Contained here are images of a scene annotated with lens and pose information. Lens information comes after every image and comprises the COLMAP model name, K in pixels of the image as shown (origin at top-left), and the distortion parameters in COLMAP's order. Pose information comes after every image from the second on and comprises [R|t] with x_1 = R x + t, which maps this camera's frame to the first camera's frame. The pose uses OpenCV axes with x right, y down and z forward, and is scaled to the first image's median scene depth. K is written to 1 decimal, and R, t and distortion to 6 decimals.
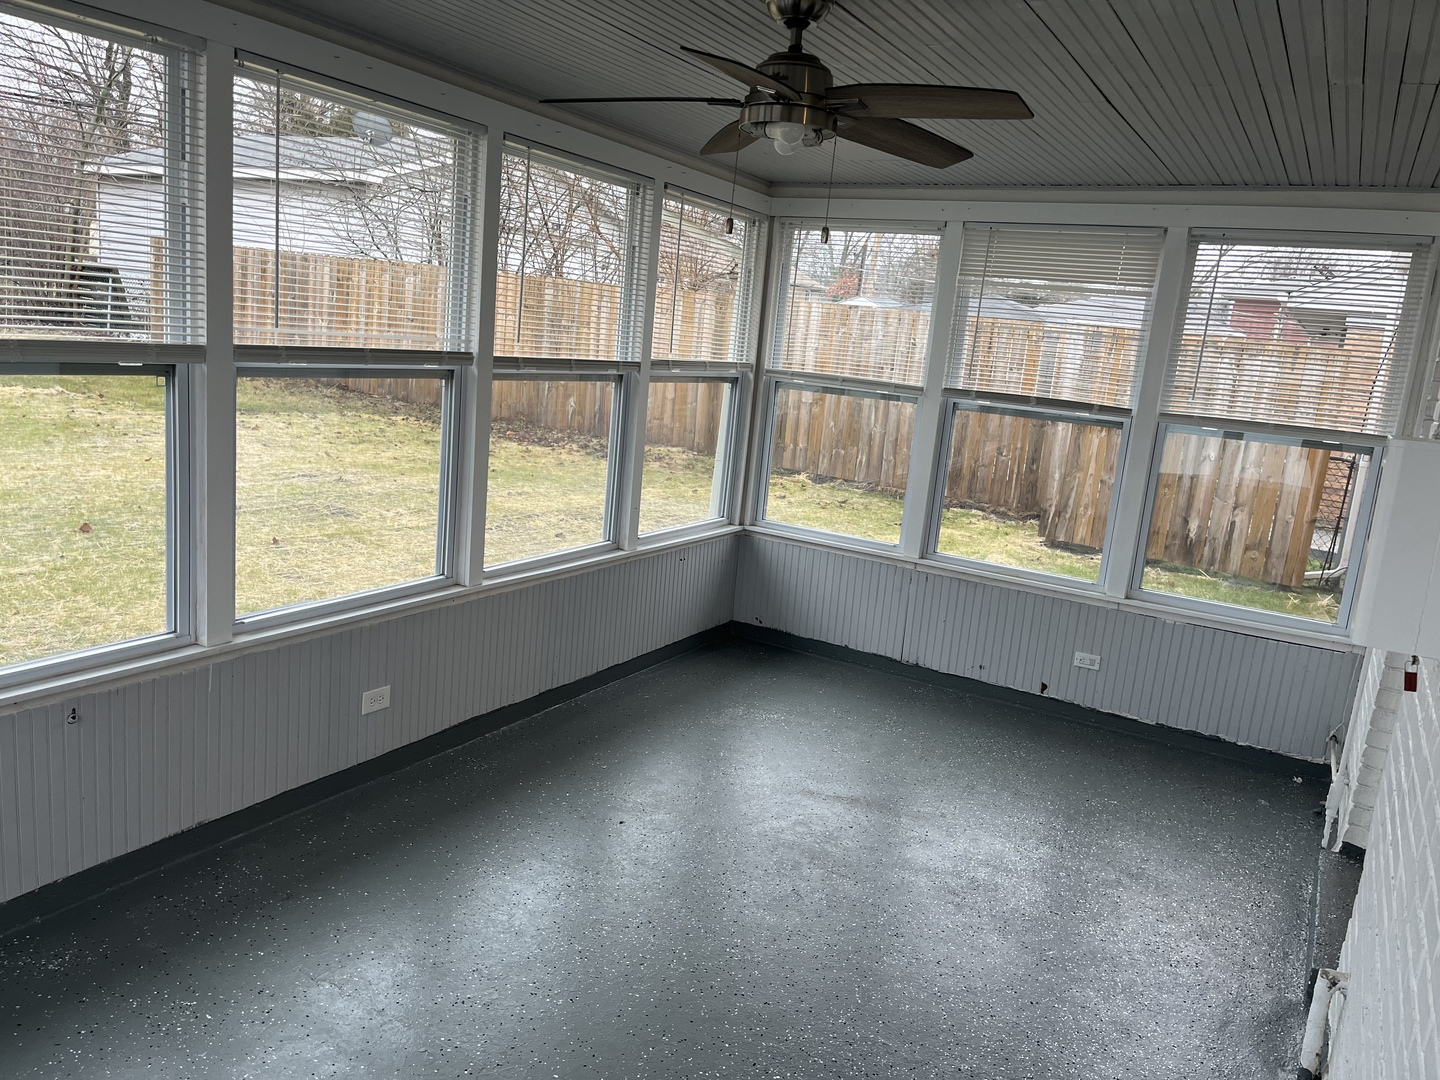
lens RADIAL K [[1086.8, 0, 716.7], [0, 1086.8, 538.2], [0, 0, 1]] dist [0.028535, -0.037340]
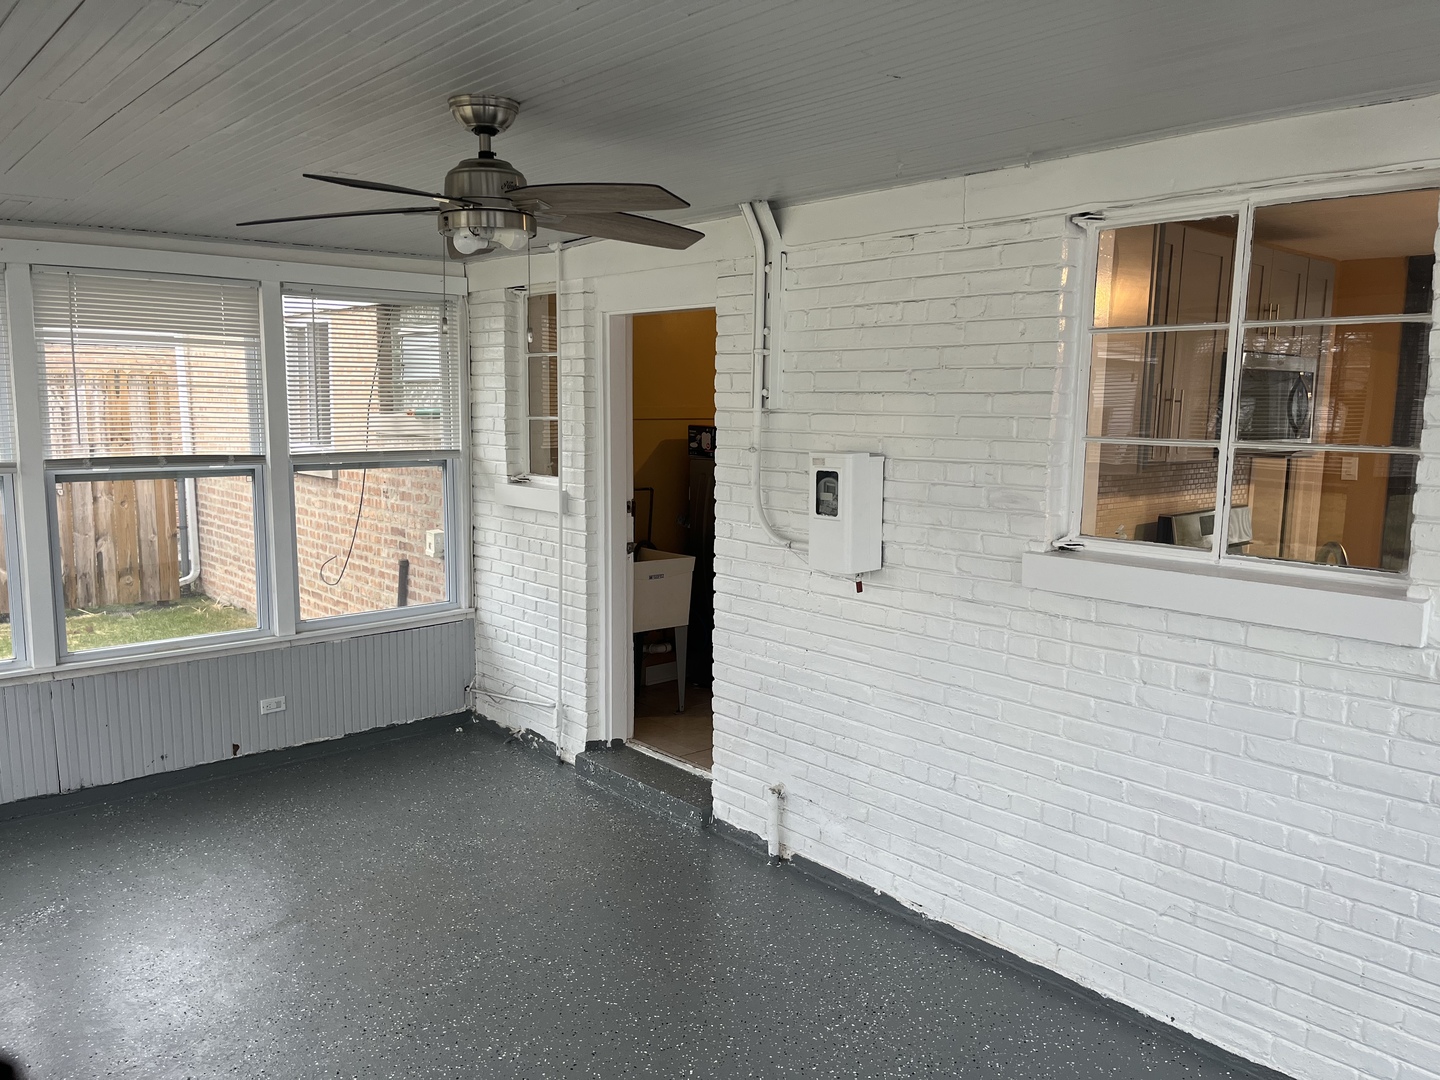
lens RADIAL K [[1086.8, 0, 717.2], [0, 1086.8, 545.0], [0, 0, 1]] dist [0.028535, -0.037340]
pose [[0.304881, -0.211497, 0.928610, -0.426212], [0.198539, 0.967724, 0.155221, -0.102361], [-0.931466, 0.137041, 0.337031, 0.245155]]
